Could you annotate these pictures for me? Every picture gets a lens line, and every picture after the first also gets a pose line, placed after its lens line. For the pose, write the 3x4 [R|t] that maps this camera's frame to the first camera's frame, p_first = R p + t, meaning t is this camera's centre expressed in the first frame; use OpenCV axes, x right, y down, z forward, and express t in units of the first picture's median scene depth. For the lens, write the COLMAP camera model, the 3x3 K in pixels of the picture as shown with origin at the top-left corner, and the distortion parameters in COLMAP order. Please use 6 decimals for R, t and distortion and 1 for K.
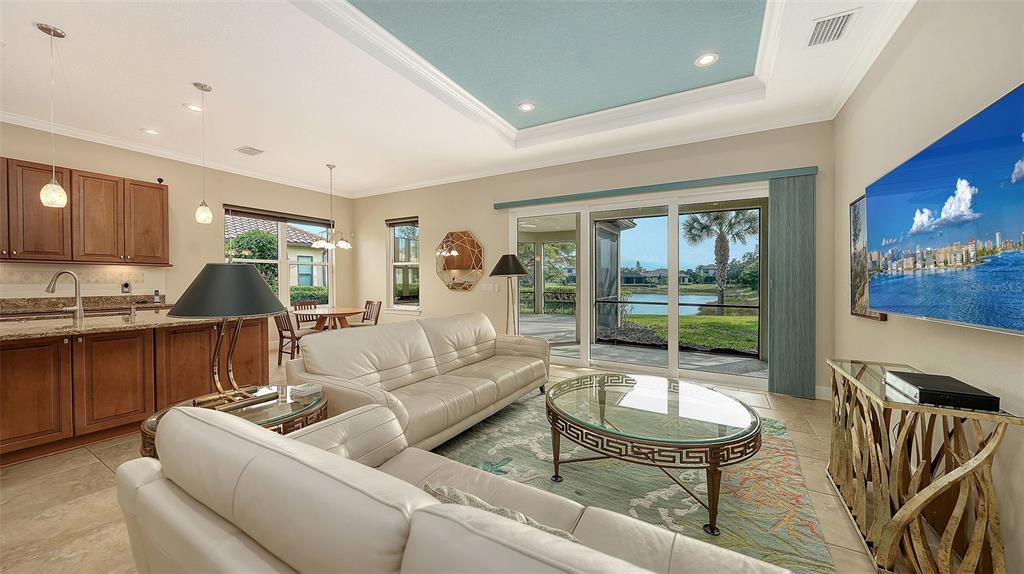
lens RADIAL K [[355.8, 0, 506.4], [0, 355.8, 282.0], [0, 0, 1]] dist [-0.009105, 0.001581]
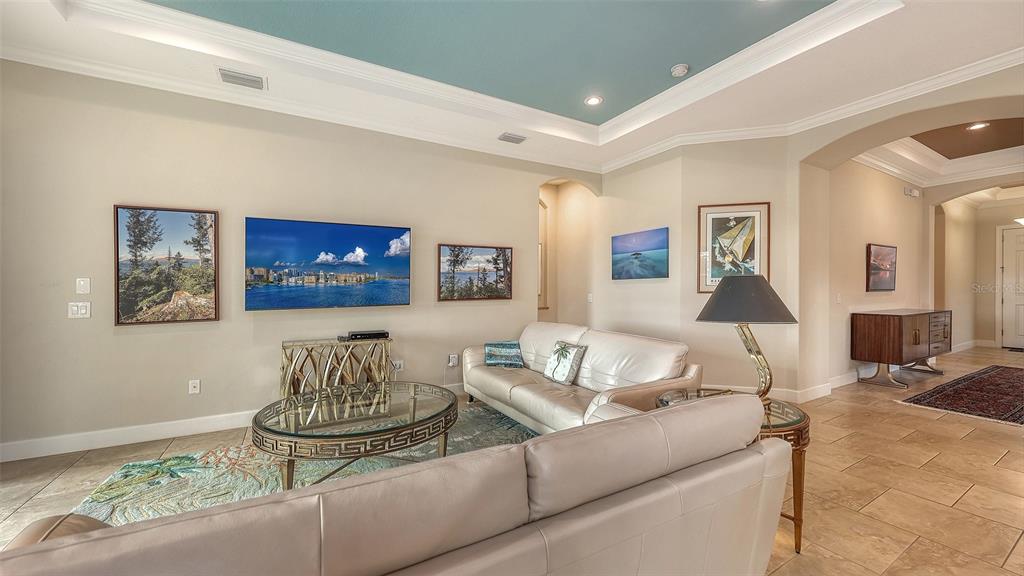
lens RADIAL K [[383.0, 0, 511.9], [0, 383.0, 289.4], [0, 0, 1]] dist [0.001228, -0.001003]
pose [[-0.875612, -0.006273, 0.482974, -0.274293], [-0.000204, 0.999920, 0.012618, -0.010875], [-0.483015, 0.010949, -0.875544, 0.867212]]
